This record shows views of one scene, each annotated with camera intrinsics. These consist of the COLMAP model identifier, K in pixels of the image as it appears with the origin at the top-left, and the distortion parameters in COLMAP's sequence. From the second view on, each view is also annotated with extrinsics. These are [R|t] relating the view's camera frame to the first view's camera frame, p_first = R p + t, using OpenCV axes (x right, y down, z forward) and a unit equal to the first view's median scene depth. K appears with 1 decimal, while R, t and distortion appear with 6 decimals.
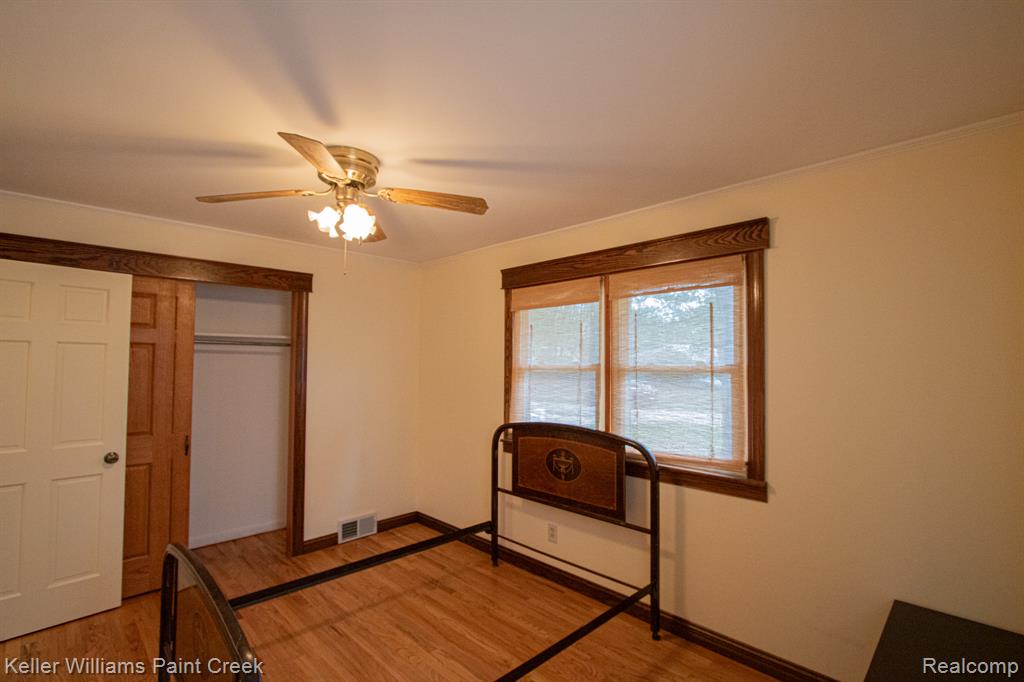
lens RADIAL K [[474.4, 0, 516.8], [0, 474.4, 348.2], [0, 0, 1]] dist [-0.014587, 0.000975]
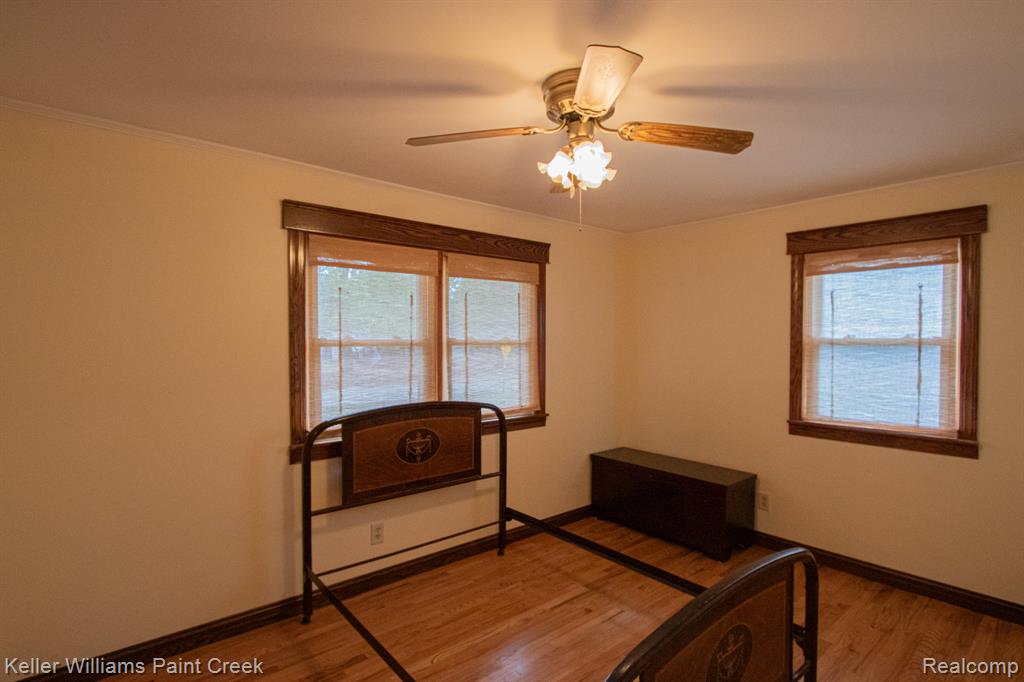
lens RADIAL K [[504.9, 0, 511.8], [0, 504.9, 360.6], [0, 0, 1]] dist [-0.000333, 0.000491]
pose [[0.092822, -0.039425, 0.994902, -0.893137], [-0.025857, 0.998783, 0.041991, 0.031550], [-0.995347, -0.029623, 0.091690, 0.748241]]
